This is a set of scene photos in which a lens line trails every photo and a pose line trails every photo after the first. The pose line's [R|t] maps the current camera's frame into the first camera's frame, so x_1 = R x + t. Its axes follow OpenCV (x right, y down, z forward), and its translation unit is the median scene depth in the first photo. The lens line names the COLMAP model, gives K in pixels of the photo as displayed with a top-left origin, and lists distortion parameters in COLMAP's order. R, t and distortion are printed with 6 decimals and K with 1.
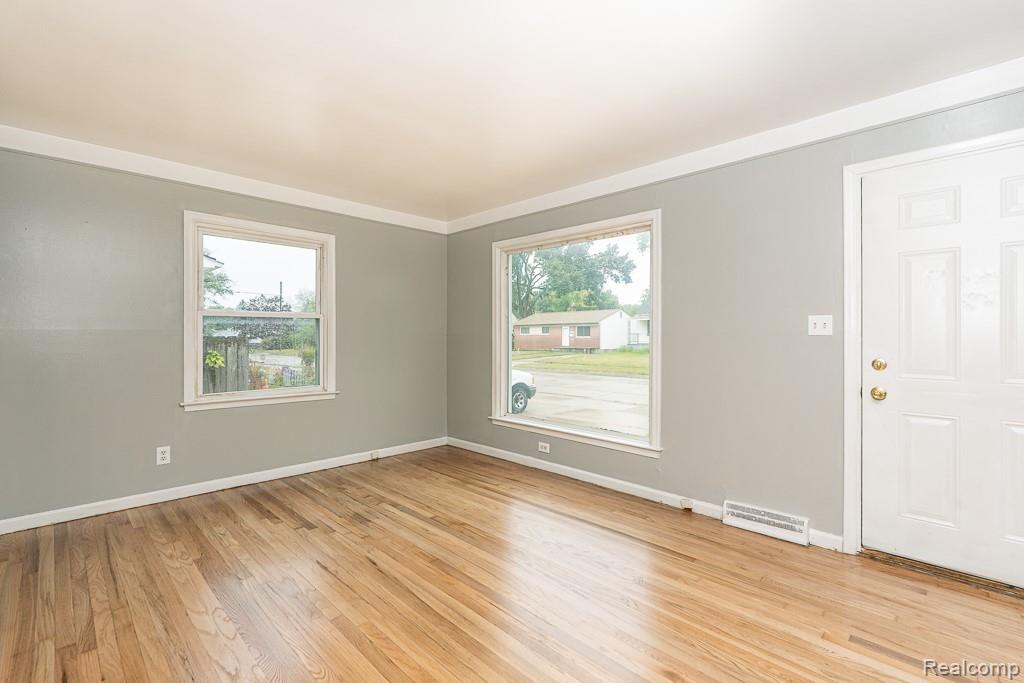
lens RADIAL K [[466.6, 0, 519.8], [0, 466.6, 340.5], [0, 0, 1]] dist [-0.000864, 0.000068]
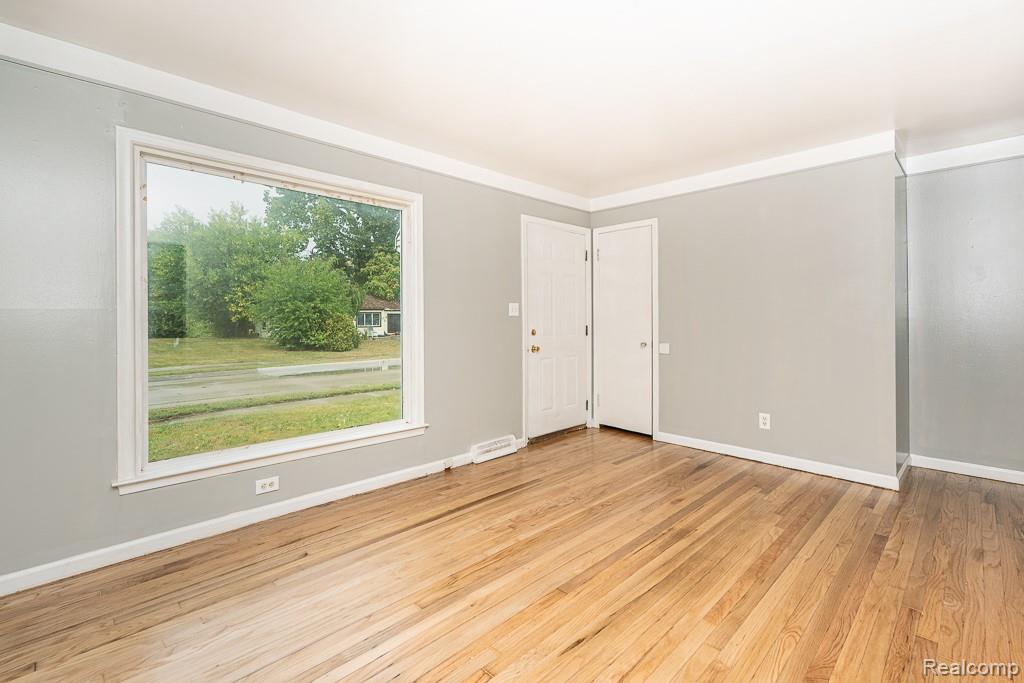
lens RADIAL K [[466.6, 0, 494.1], [0, 466.6, 323.2], [0, 0, 1]] dist [-0.000864, 0.000068]
pose [[0.024867, -0.005929, 0.999673, -0.762862], [0.018388, 0.999816, 0.005472, 0.003449], [-0.999522, 0.018246, 0.024971, 0.841601]]
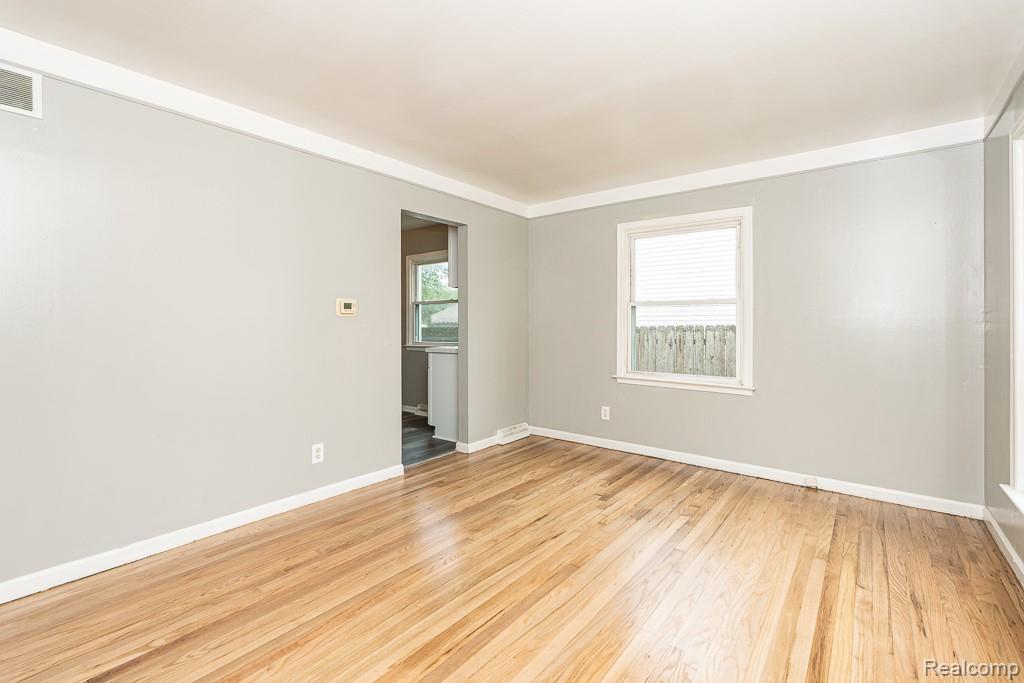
lens RADIAL K [[466.6, 0, 482.1], [0, 466.6, 325.7], [0, 0, 1]] dist [-0.000864, 0.000068]
pose [[0.077608, 0.004668, -0.996973, 0.552624], [-0.016235, 0.999862, 0.003418, 0.000006], [0.996852, 0.015921, 0.077673, 0.572715]]
